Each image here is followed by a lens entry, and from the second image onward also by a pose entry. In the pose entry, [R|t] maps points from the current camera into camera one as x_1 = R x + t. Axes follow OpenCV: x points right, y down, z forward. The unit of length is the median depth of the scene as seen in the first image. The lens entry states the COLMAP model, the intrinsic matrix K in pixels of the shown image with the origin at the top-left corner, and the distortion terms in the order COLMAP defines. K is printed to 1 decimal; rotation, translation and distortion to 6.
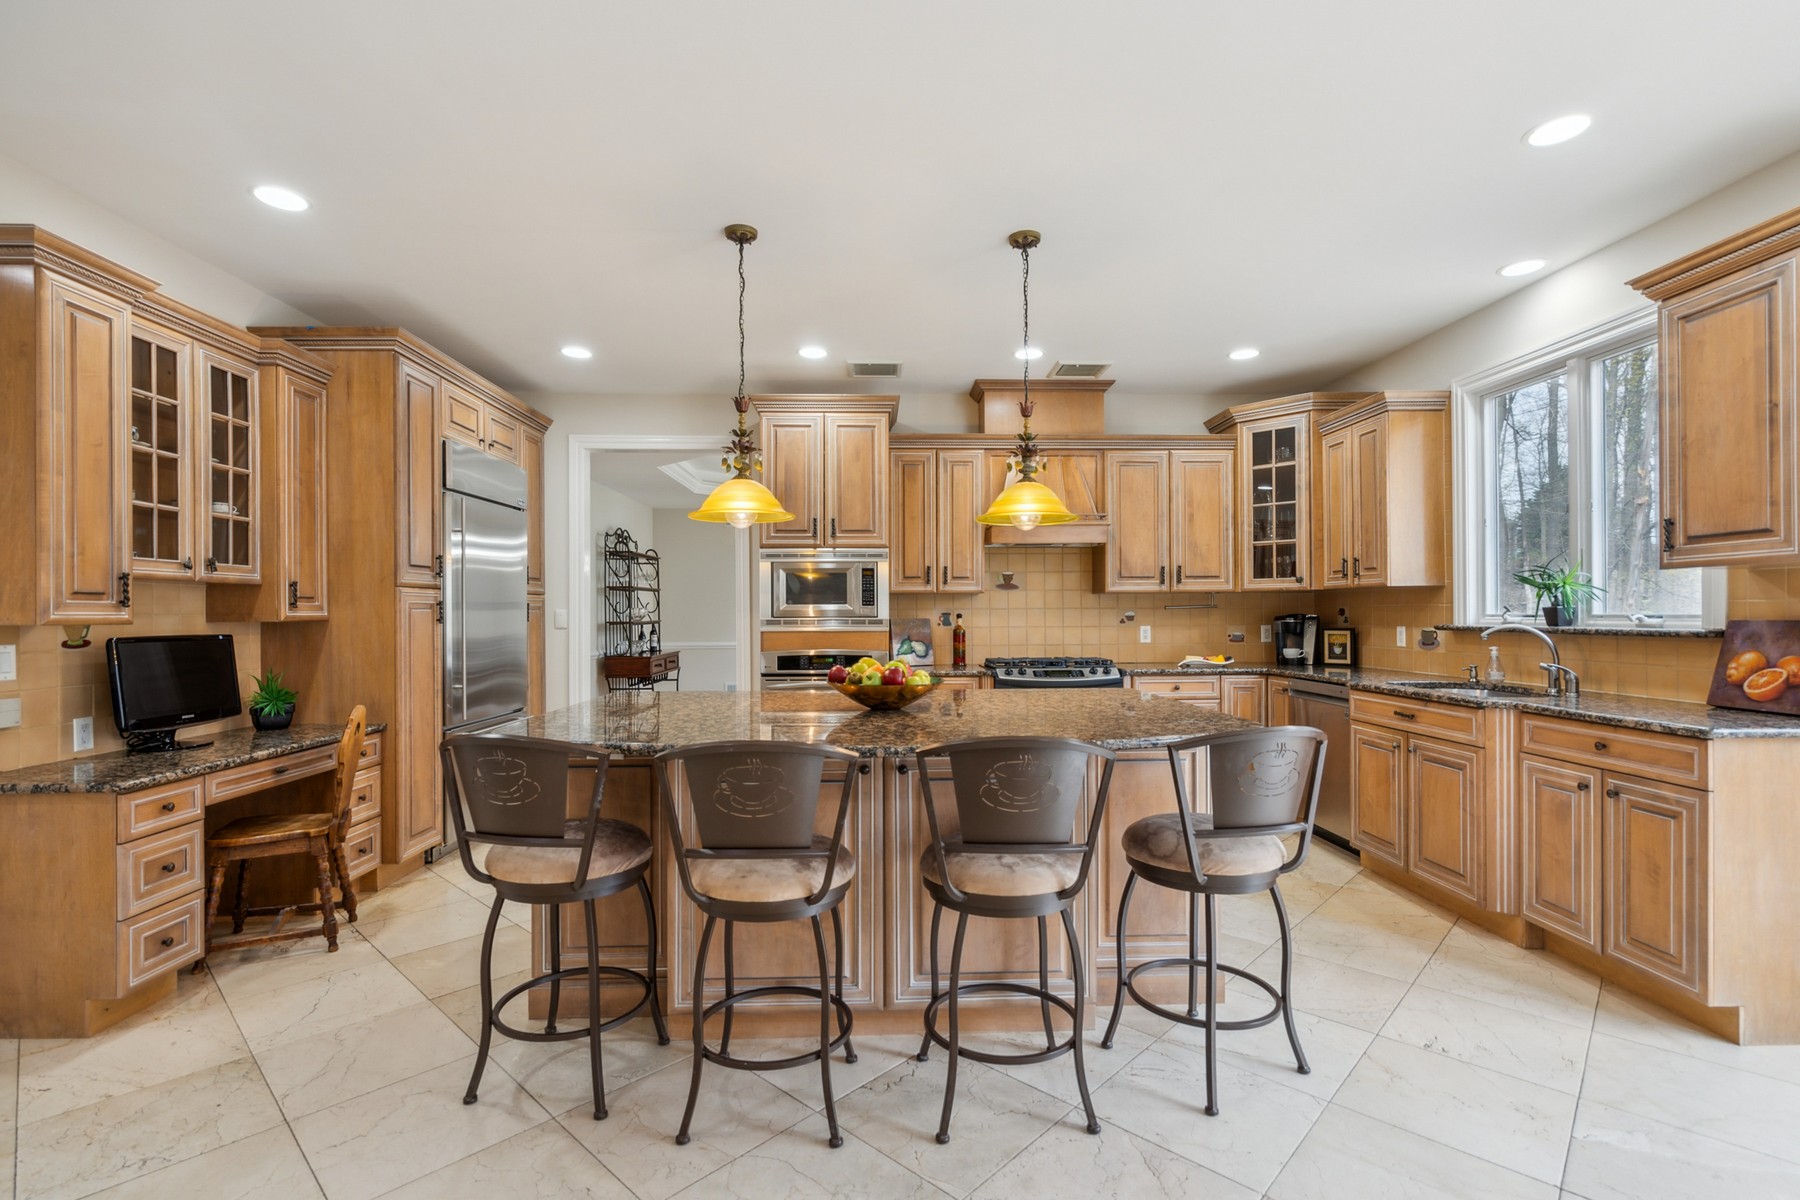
lens RADIAL K [[833.4, 0, 894.5], [0, 833.4, 611.7], [0, 0, 1]] dist [-0.010865, 0.007717]
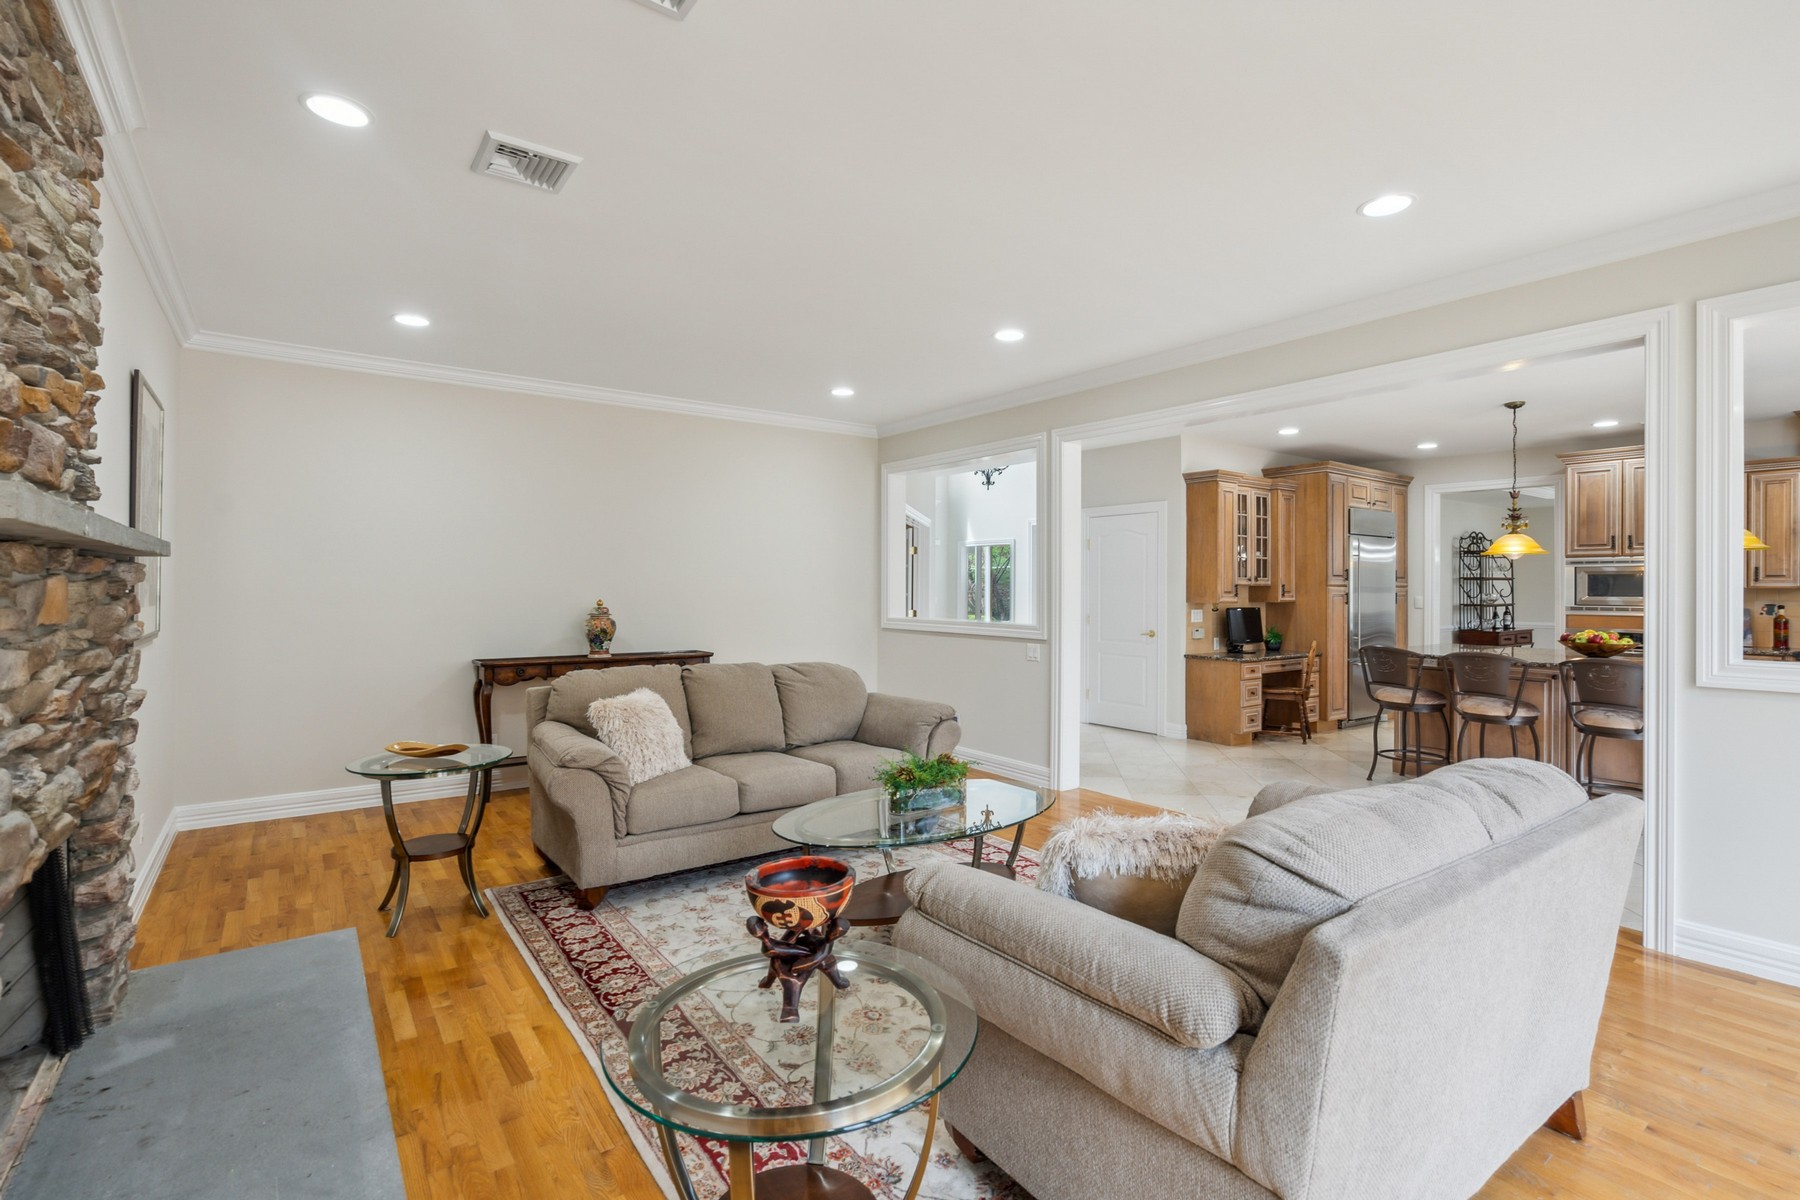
lens RADIAL K [[830.3, 0, 899.8], [0, 830.3, 585.8], [0, 0, 1]] dist [-0.001067, -0.000226]
pose [[0.573843, 0.005479, -0.818947, 0.468129], [-0.006786, 0.999975, 0.001935, -0.027809], [0.818937, 0.004446, 0.573866, -1.028958]]
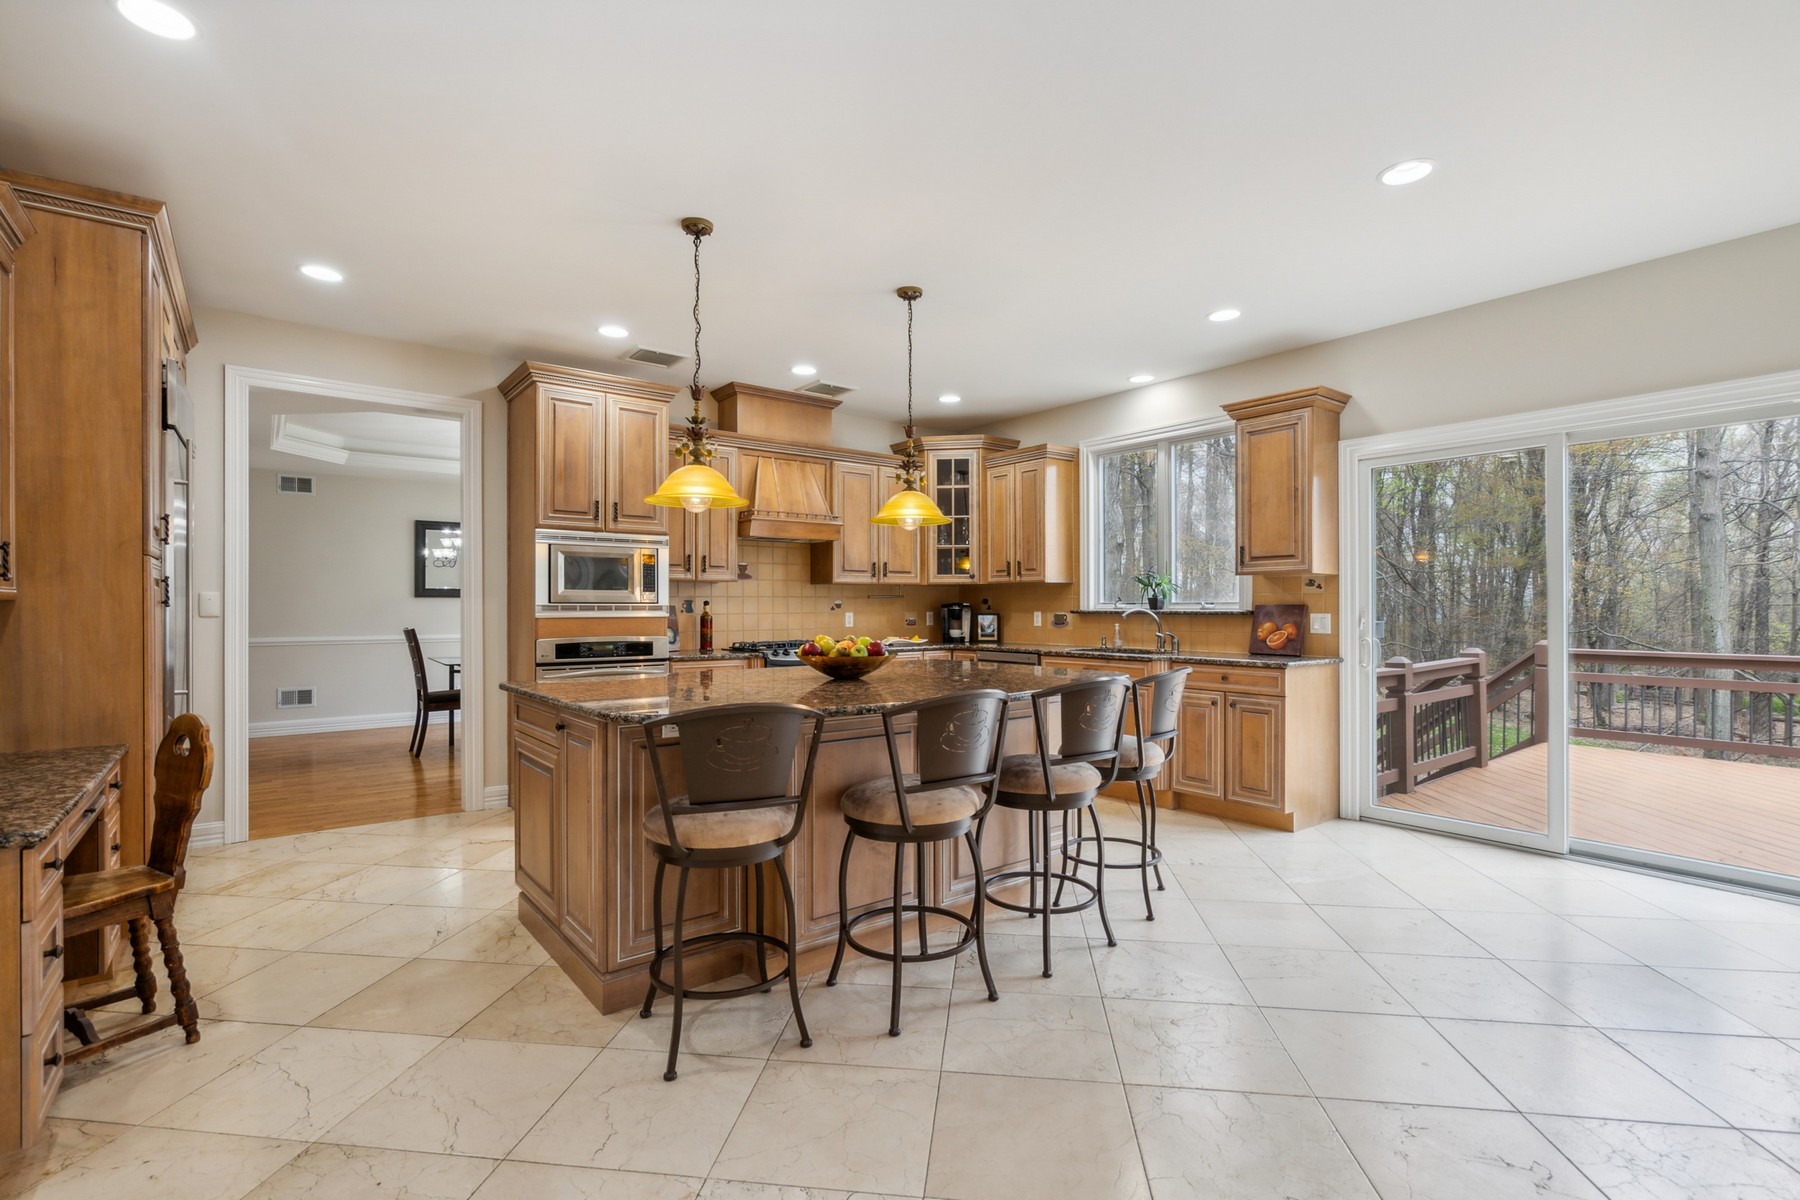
lens RADIAL K [[833.4, 0, 894.5], [0, 833.4, 611.7], [0, 0, 1]] dist [-0.010865, 0.007717]
pose [[0.804254, -0.000832, 0.594285, -0.504704], [-0.003459, 0.999976, 0.006082, 0.012523], [-0.594275, -0.006947, 0.804232, 0.022389]]
